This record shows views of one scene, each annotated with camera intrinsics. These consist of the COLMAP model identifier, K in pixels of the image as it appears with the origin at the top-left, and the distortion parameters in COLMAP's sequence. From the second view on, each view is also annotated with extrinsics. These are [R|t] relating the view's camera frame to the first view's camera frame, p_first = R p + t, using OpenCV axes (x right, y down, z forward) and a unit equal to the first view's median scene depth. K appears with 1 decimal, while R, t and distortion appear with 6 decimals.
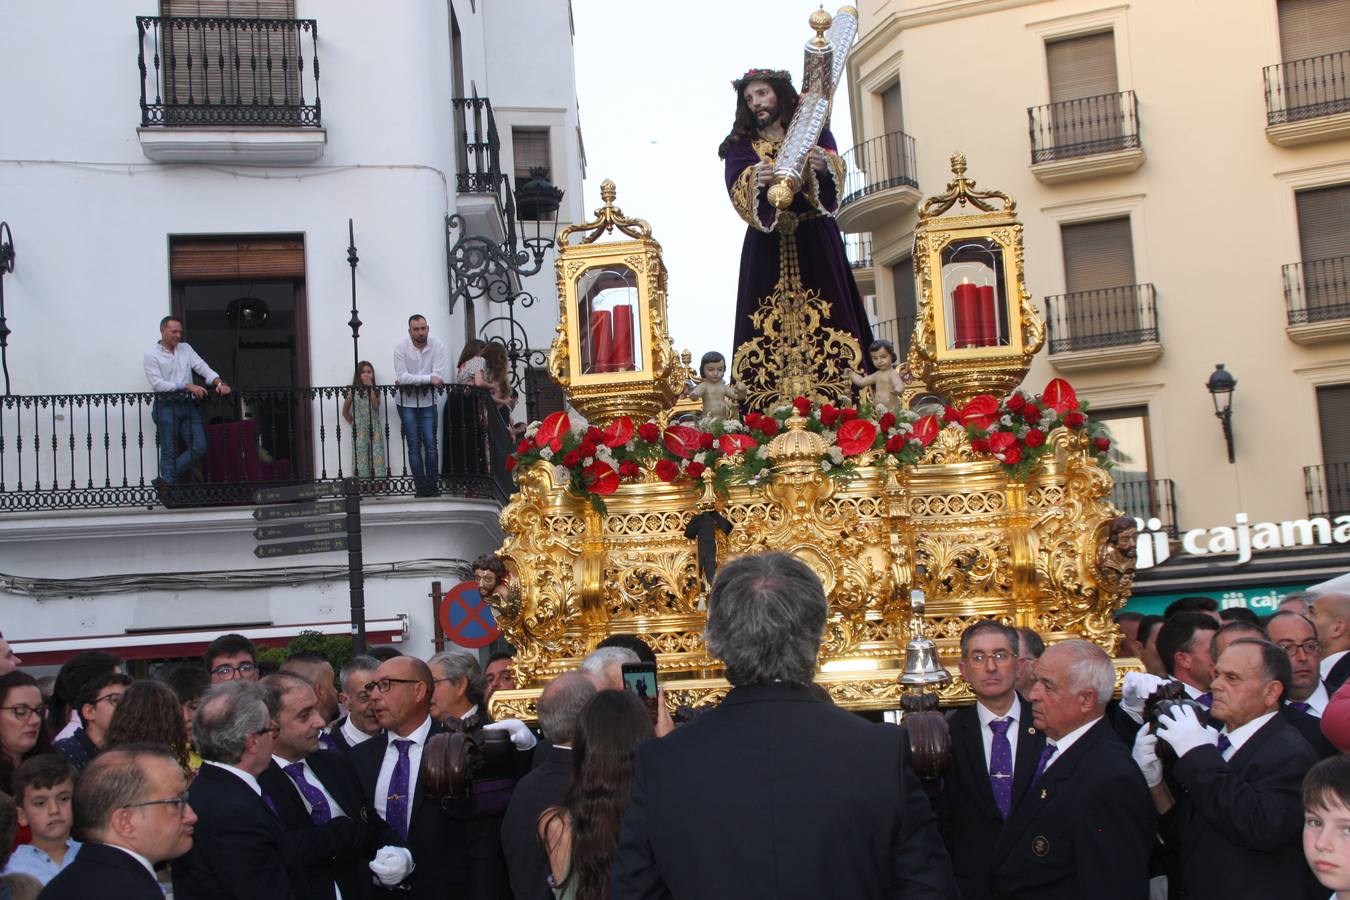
lens RADIAL K [[1794.6, 0, 688.1], [0, 1794.6, 474.6], [0, 0, 1]] dist [0.003003, 0.604503]
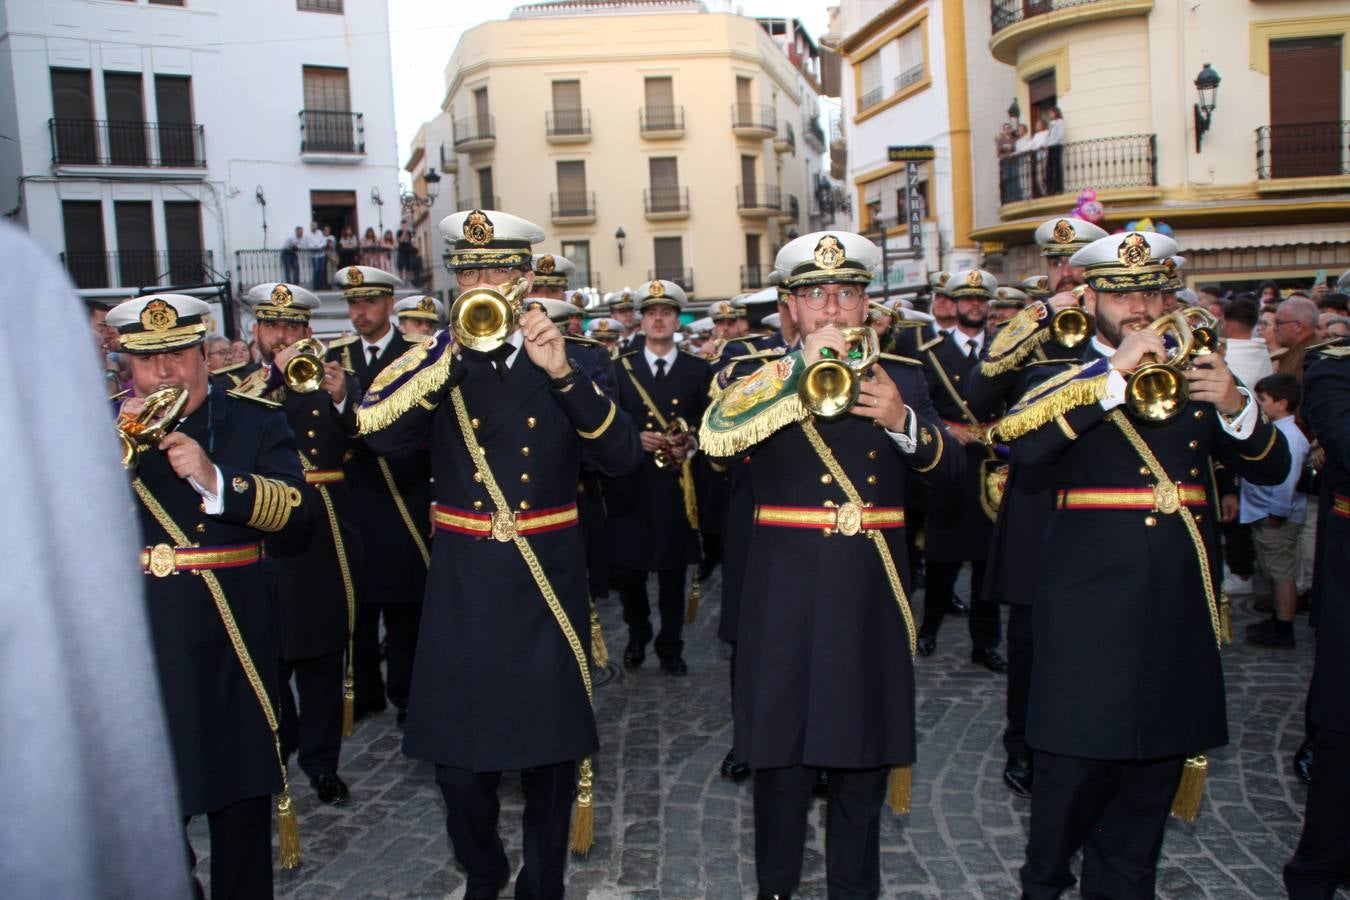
lens RADIAL K [[1177.2, 0, 677.5], [0, 1177.2, 472.1], [0, 0, 1]] dist [-0.159602, 0.142246]
pose [[0.905400, -0.035513, 0.423071, -0.339048], [-0.055439, 0.978074, 0.200742, -0.060250], [-0.420924, -0.205207, 0.883580, -0.549202]]
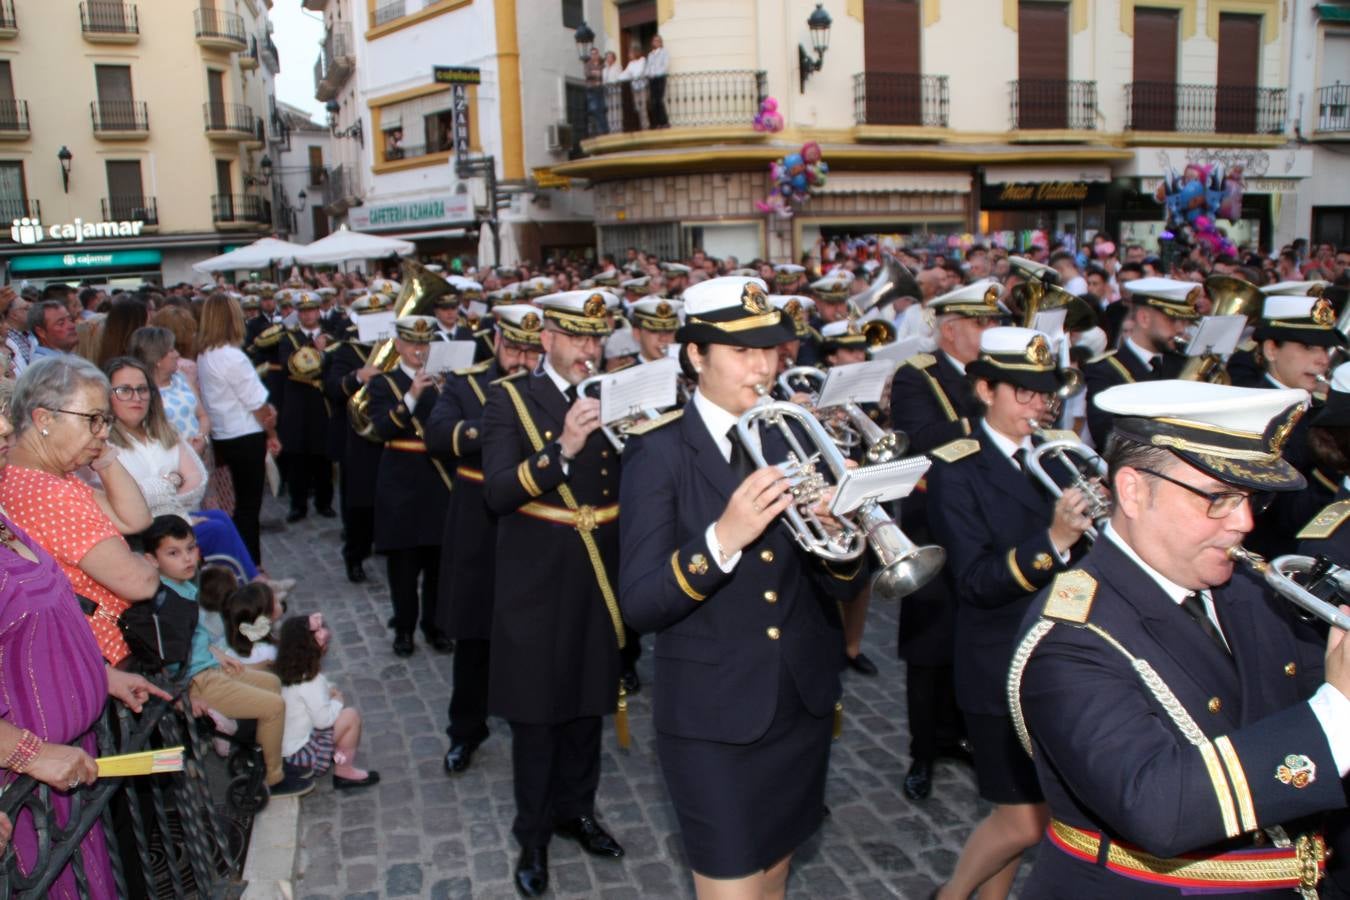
lens RADIAL K [[1141.9, 0, 679.1], [0, 1141.9, 473.6], [0, 0, 1]] dist [-0.165141, 0.126891]
pose [[0.580314, -0.124650, 0.804797, -0.368157], [-0.102353, 0.969218, 0.223920, -0.049933], [-0.807935, -0.212317, 0.549693, -0.370654]]
